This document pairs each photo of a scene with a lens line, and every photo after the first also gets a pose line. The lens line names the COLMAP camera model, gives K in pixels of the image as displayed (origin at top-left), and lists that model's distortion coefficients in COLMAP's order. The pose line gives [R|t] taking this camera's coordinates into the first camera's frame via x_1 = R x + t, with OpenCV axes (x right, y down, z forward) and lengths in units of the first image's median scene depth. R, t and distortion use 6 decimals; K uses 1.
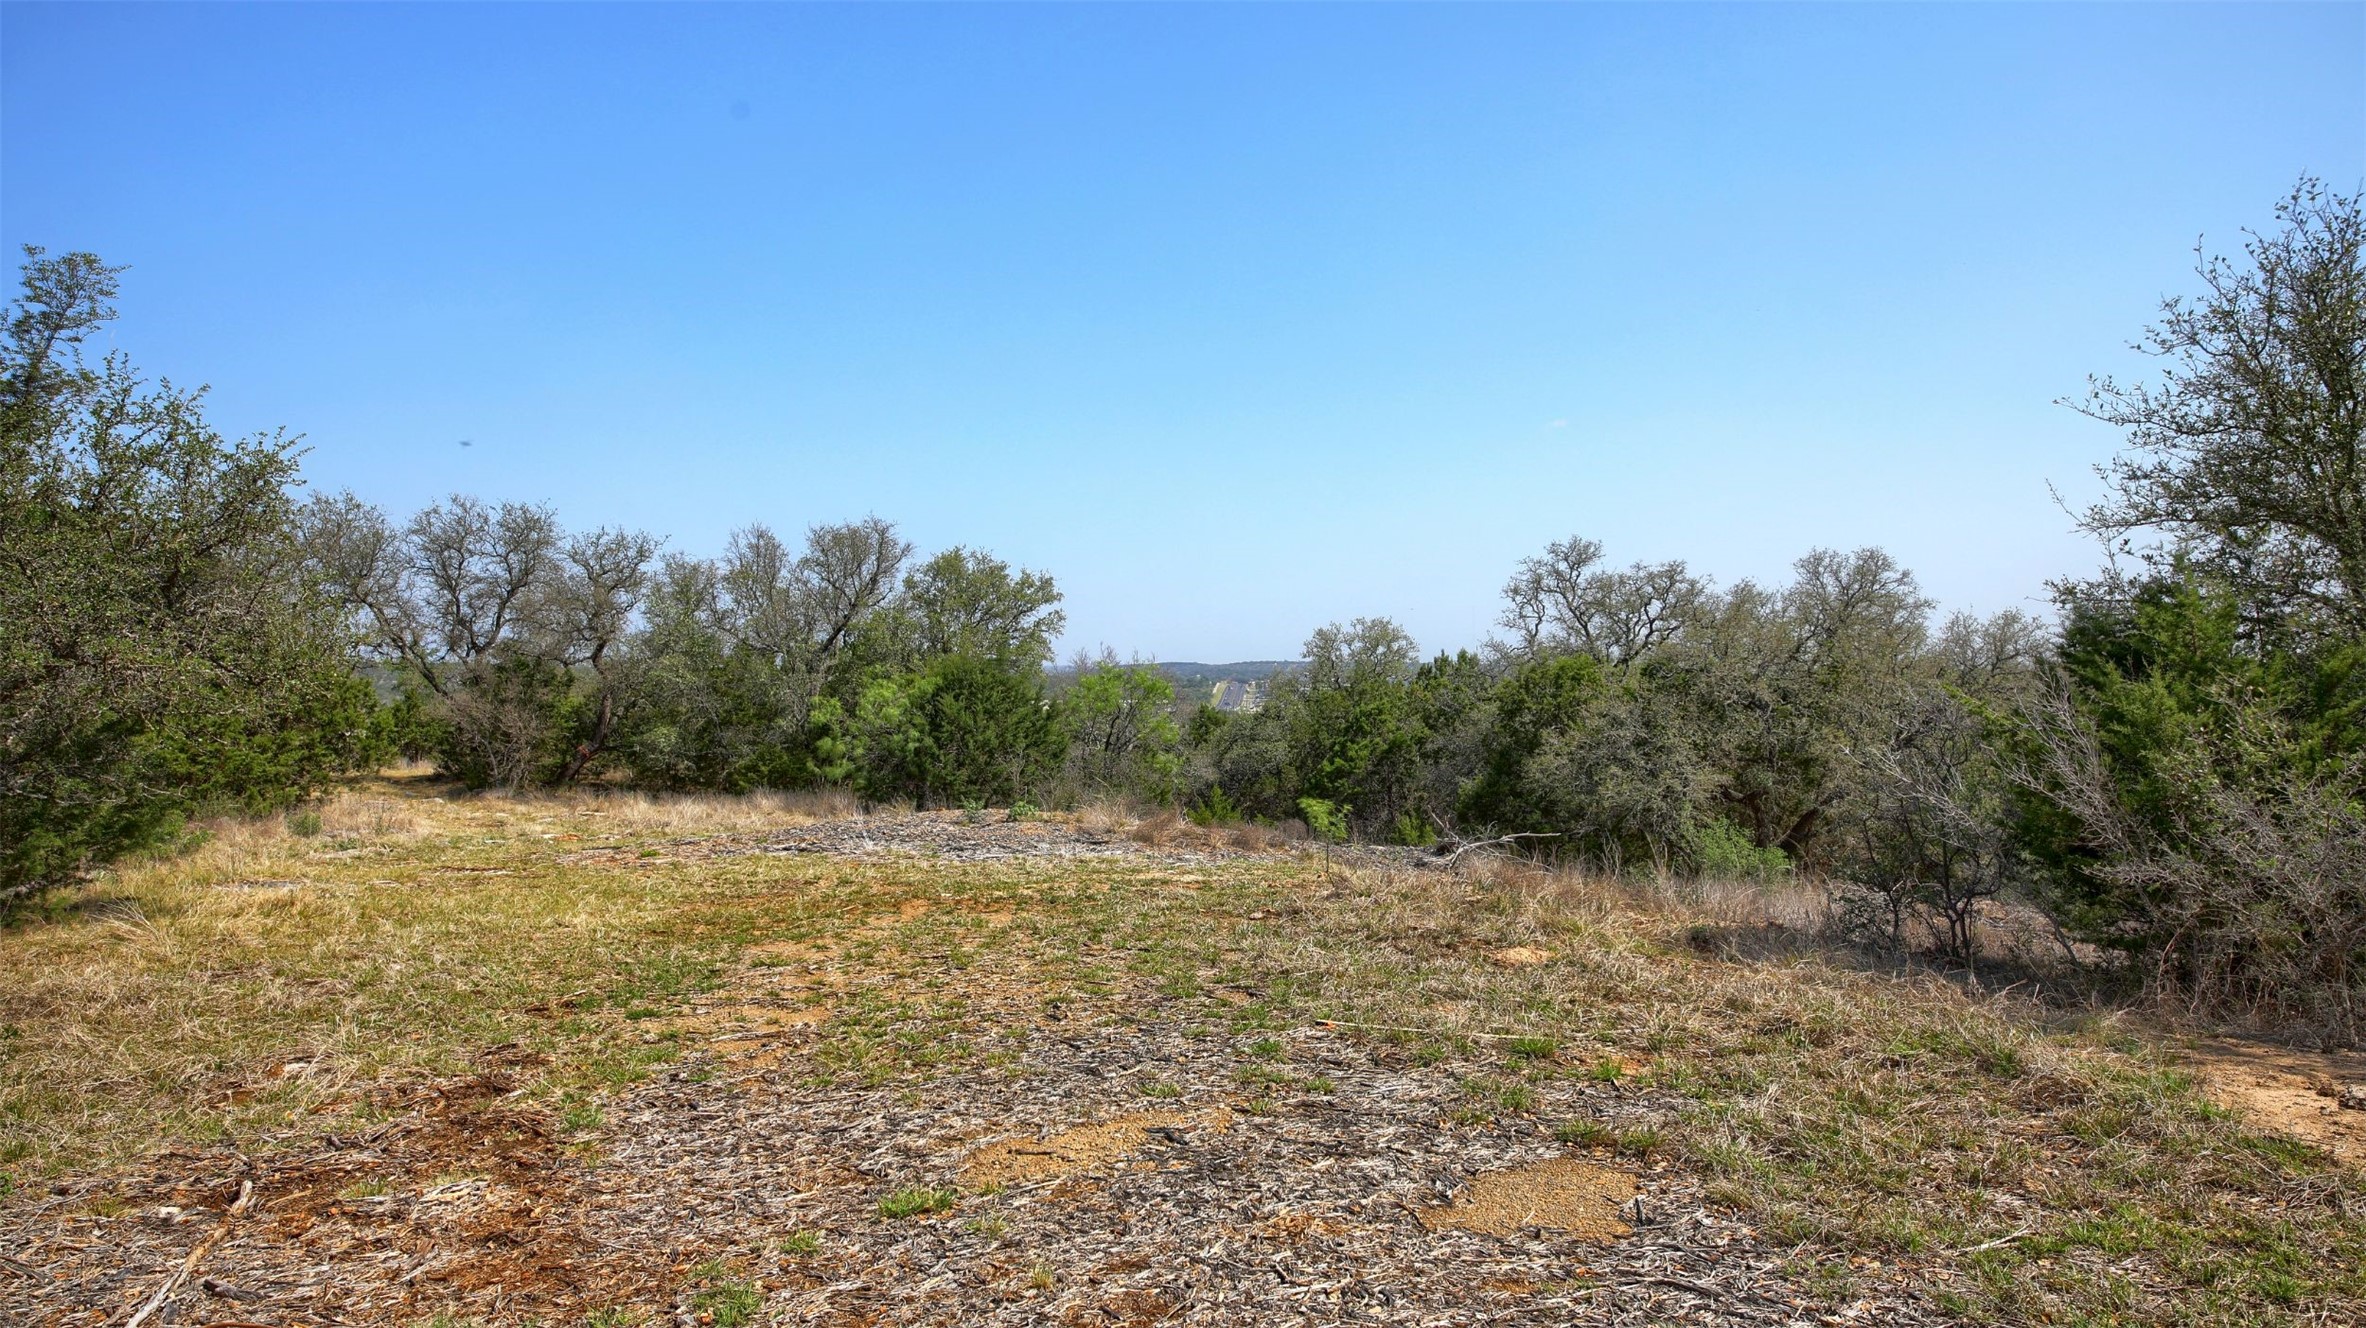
lens RADIAL K [[1439.1, 0, 1183.0], [0, 1439.1, 664.0], [0, 0, 1]] dist [-0.005231, 0.000461]
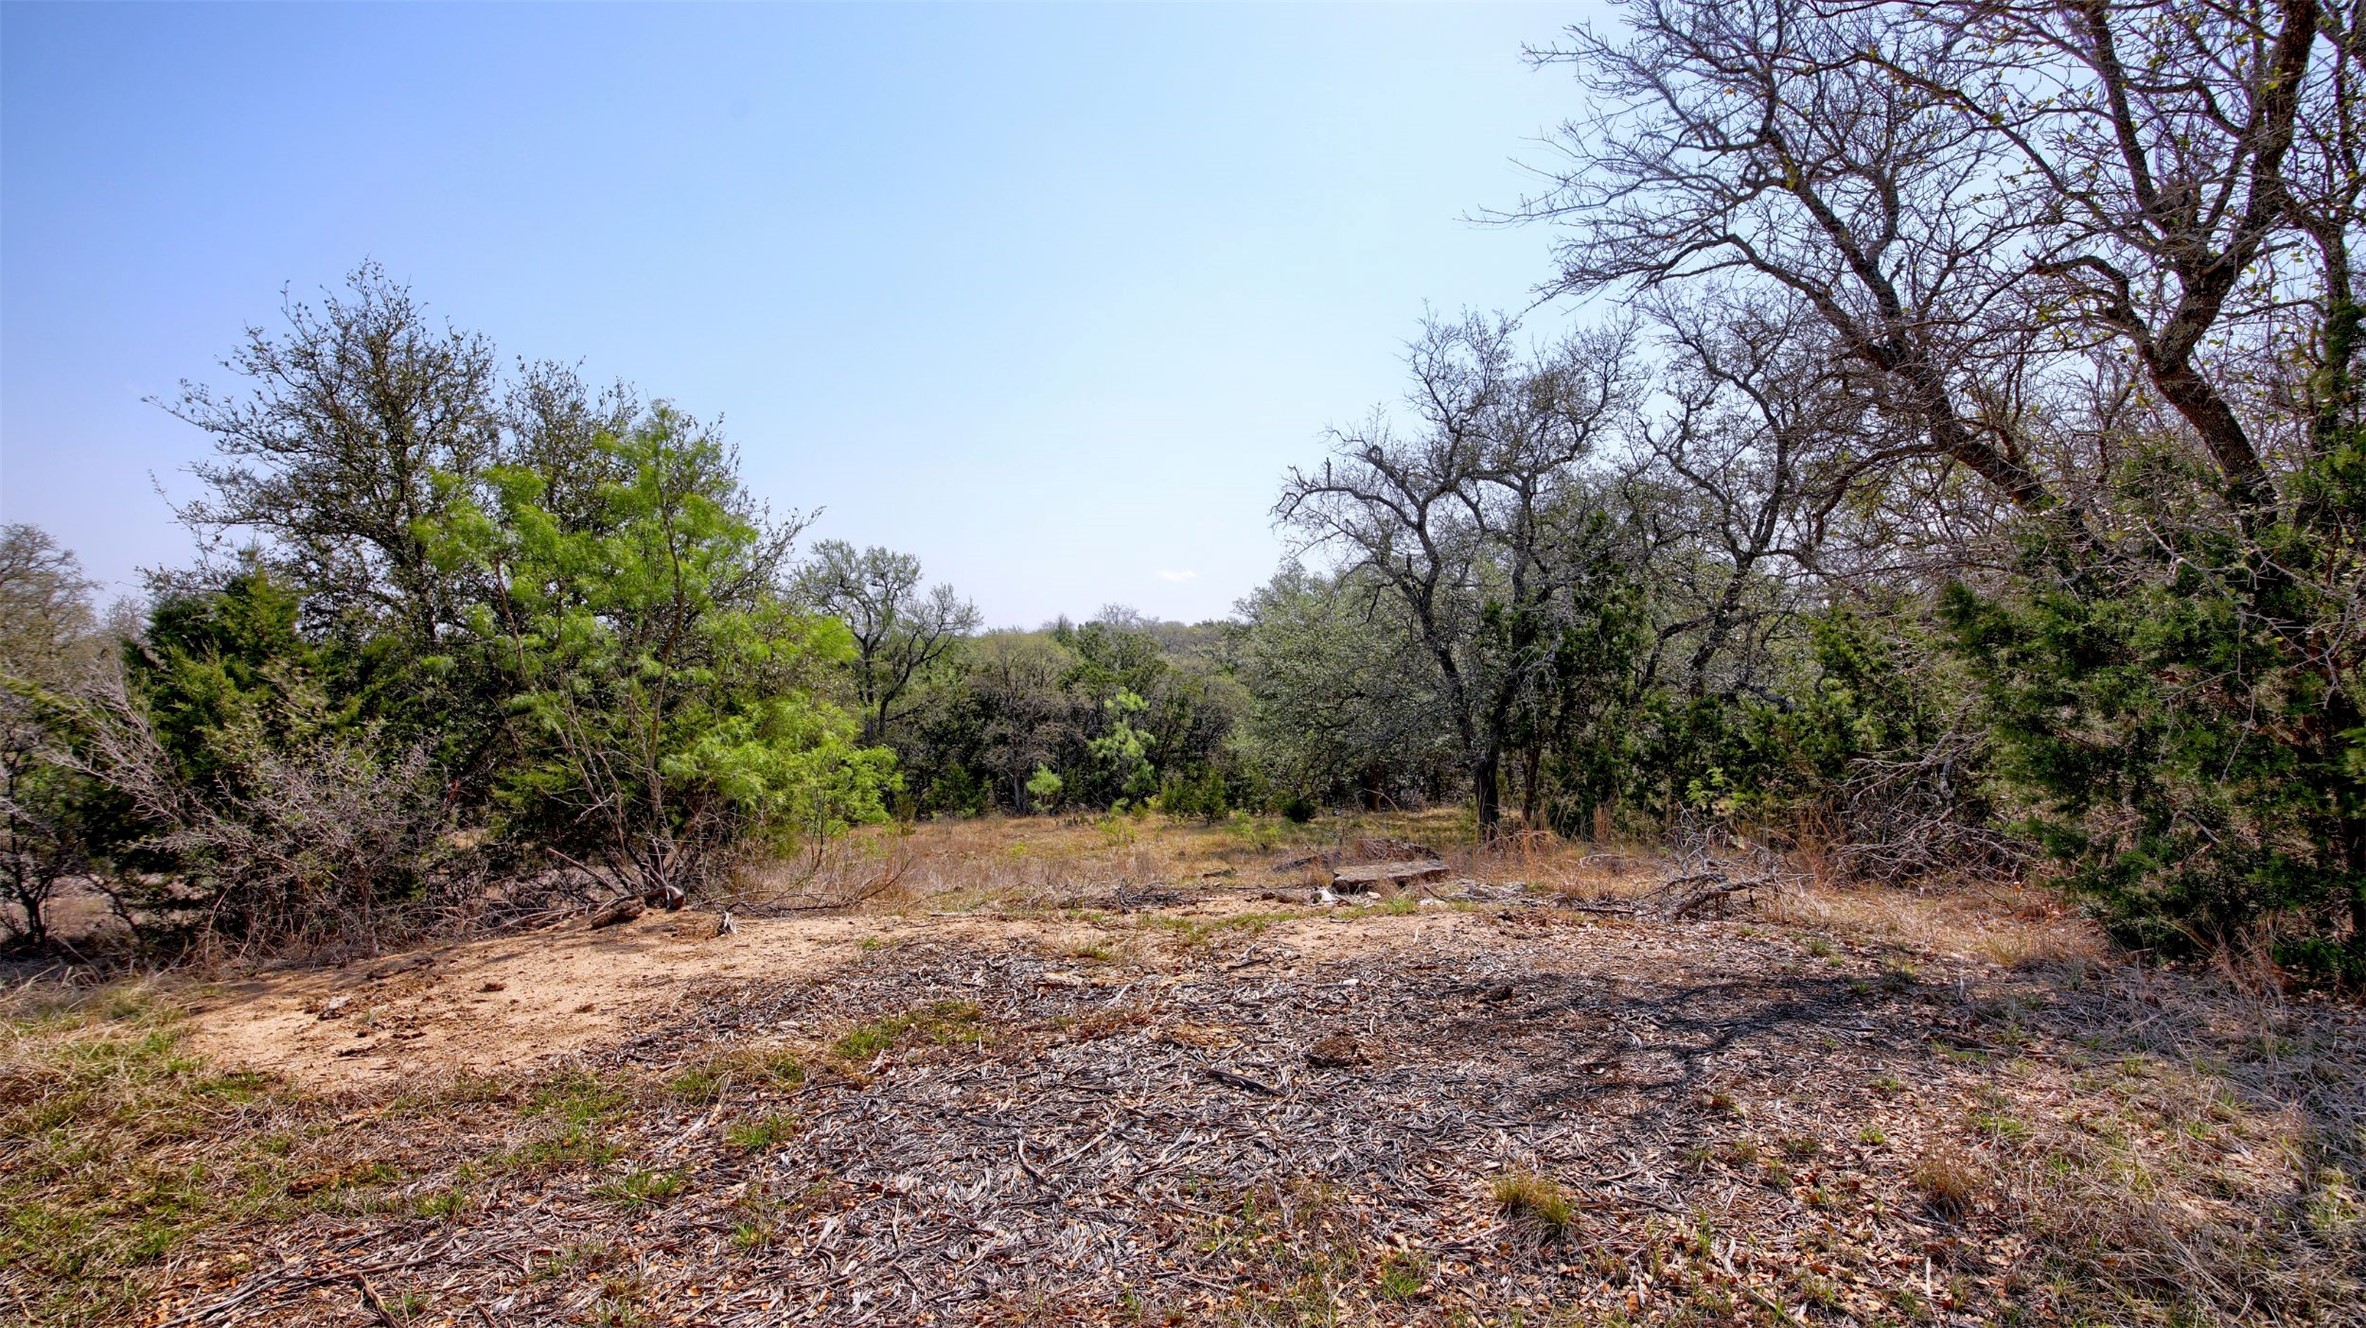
lens RADIAL K [[1439.1, 0, 1183.0], [0, 1439.1, 664.0], [0, 0, 1]] dist [-0.005231, 0.000461]
pose [[0.258780, 0.002733, 0.965933, -0.225382], [-0.010961, 0.999940, 0.000107, 0.004753], [-0.965874, -0.010615, 0.258794, -0.011468]]
